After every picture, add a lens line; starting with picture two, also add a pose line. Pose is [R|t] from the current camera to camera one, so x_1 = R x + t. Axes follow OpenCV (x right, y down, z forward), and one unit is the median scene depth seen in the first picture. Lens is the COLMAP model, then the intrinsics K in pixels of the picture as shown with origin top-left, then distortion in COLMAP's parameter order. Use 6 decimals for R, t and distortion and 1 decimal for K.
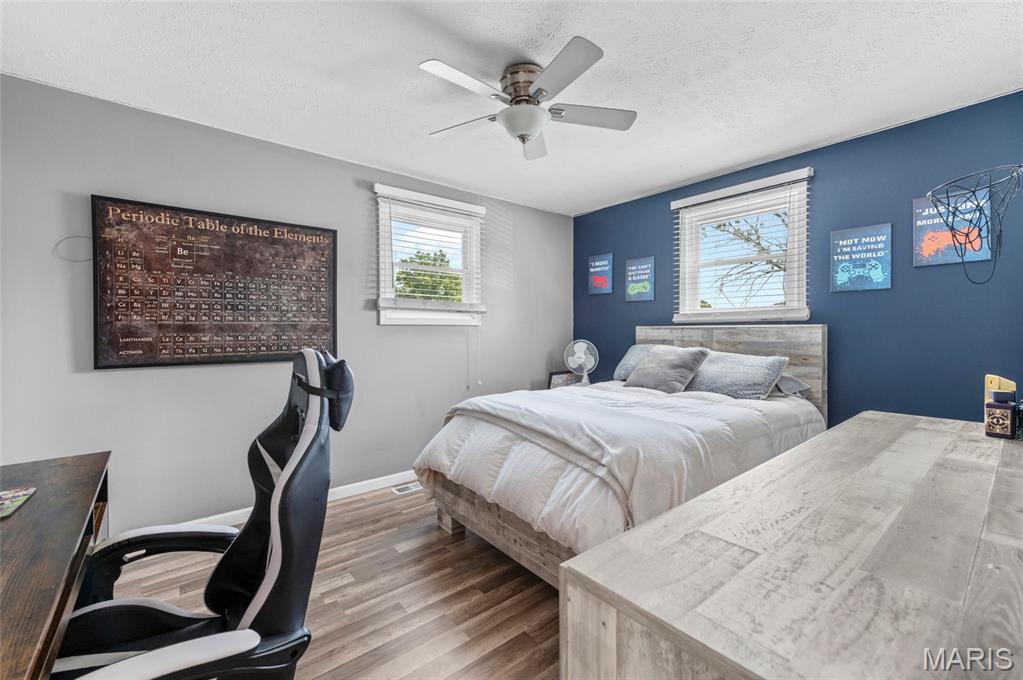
lens RADIAL K [[418.9, 0, 514.9], [0, 418.9, 337.1], [0, 0, 1]] dist [0.002504, 0.000127]
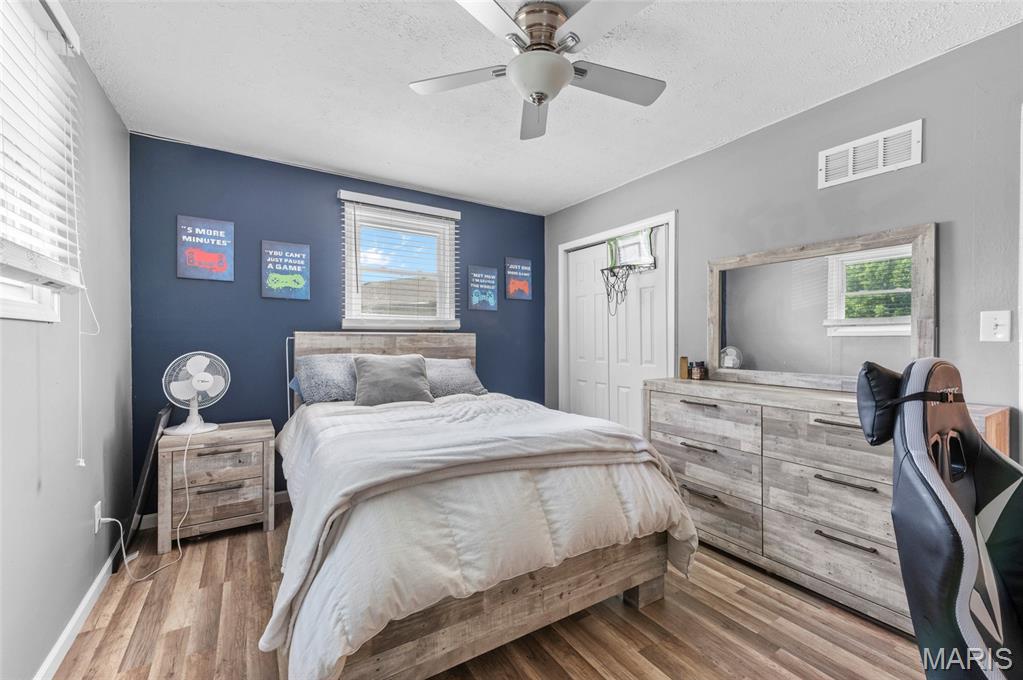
lens RADIAL K [[418.9, 0, 514.9], [0, 418.9, 337.1], [0, 0, 1]] dist [0.002504, 0.000127]
pose [[0.118103, 0.005061, 0.992988, -0.546761], [0.011413, 0.999914, -0.006454, -0.007206], [-0.992936, 0.012095, 0.118035, 0.656509]]
